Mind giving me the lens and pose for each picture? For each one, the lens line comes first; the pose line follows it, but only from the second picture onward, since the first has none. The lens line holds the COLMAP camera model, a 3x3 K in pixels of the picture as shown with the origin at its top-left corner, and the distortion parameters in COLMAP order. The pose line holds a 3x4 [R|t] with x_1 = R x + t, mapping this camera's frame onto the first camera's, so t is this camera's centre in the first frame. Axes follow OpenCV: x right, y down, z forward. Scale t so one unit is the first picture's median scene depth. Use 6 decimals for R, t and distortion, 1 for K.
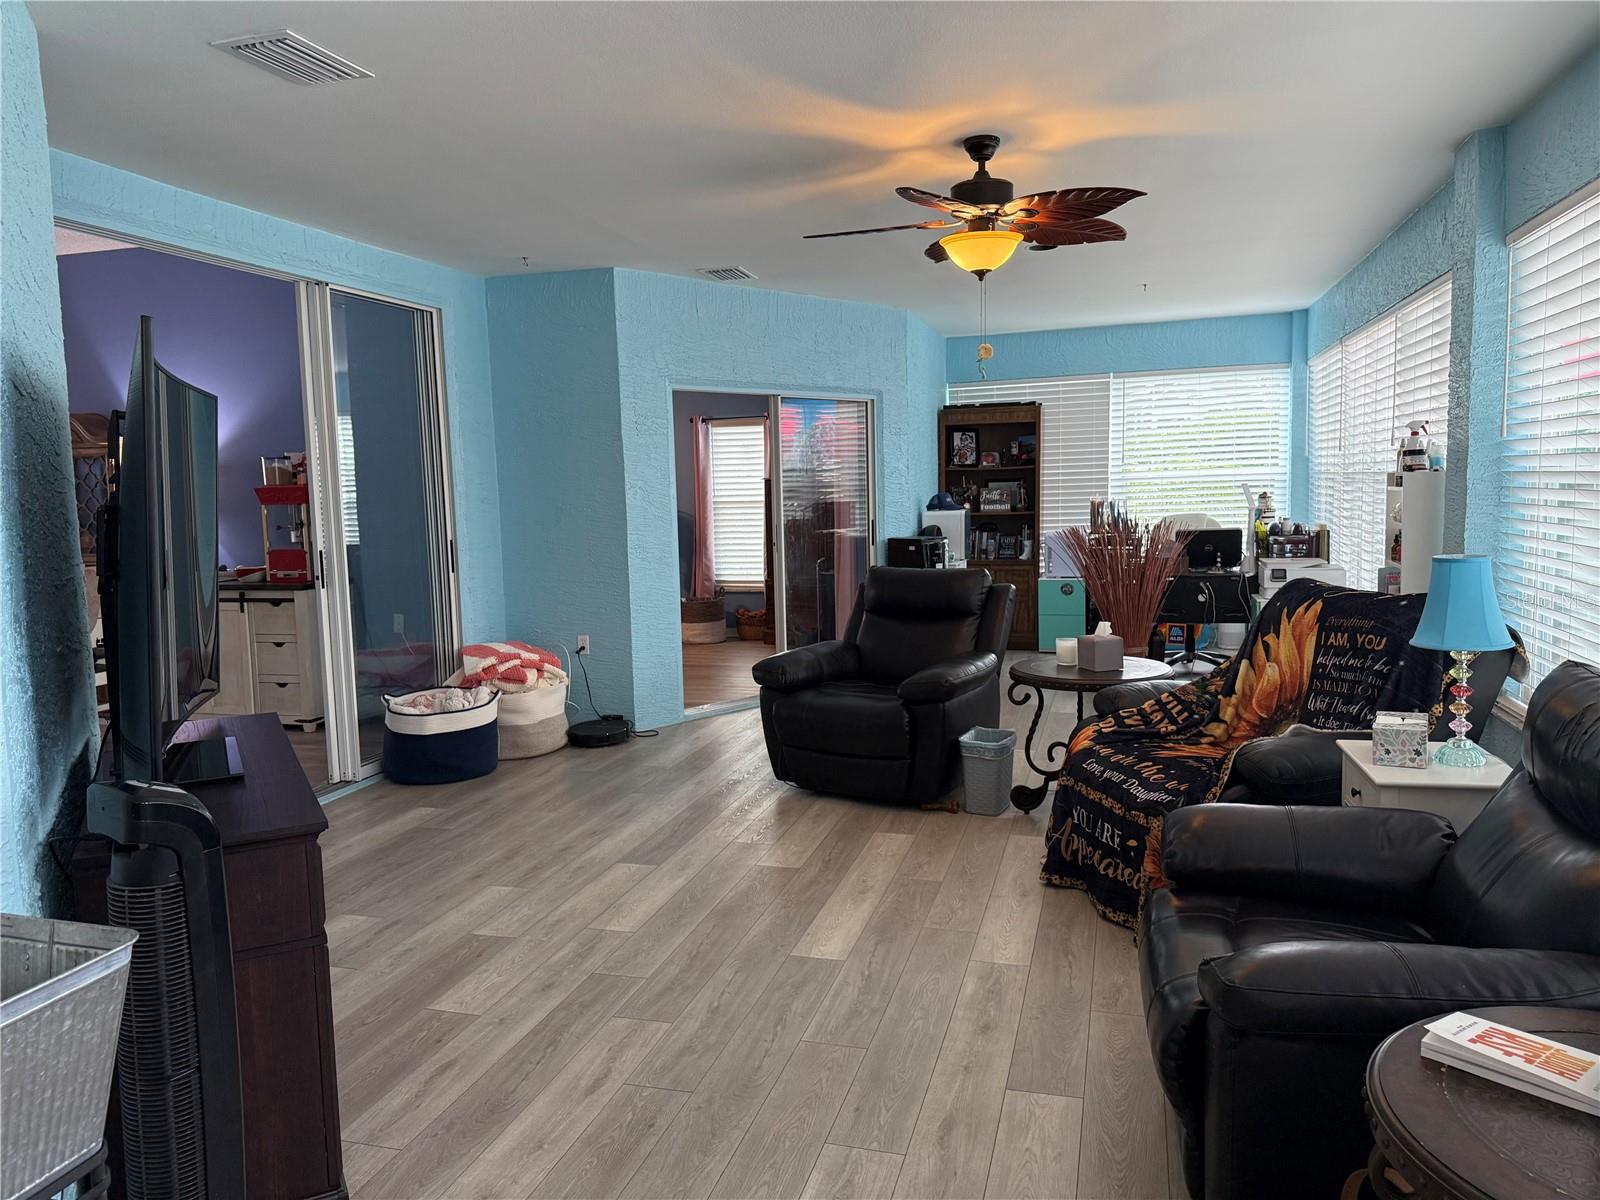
lens RADIAL K [[1133.7, 0, 791.9], [0, 1133.7, 600.2], [0, 0, 1]] dist [0.044627, -0.051255]
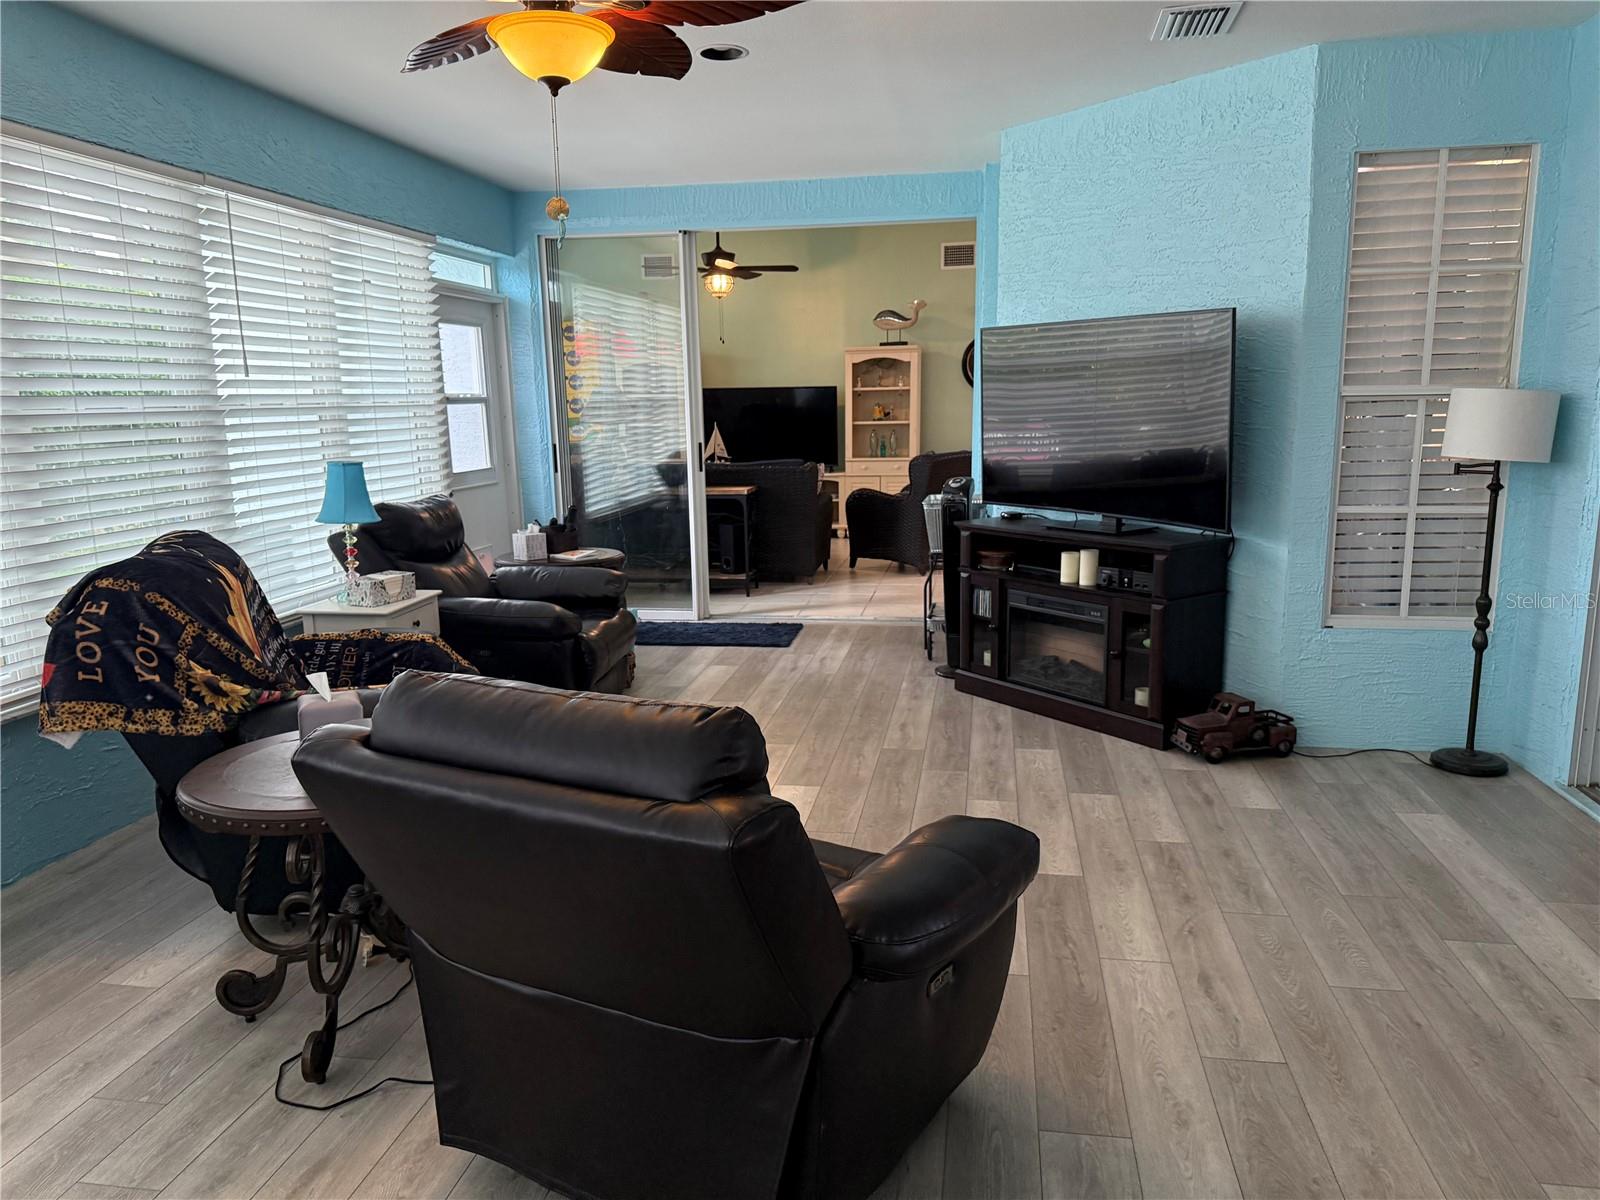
lens RADIAL K [[1133.7, 0, 791.9], [0, 1133.7, 600.2], [0, 0, 1]] dist [0.044627, -0.051255]
pose [[-0.992644, 0.061363, -0.104368, 0.141433], [0.029894, 0.959575, 0.279860, -0.218262], [0.117322, 0.274682, -0.954351, 2.071100]]
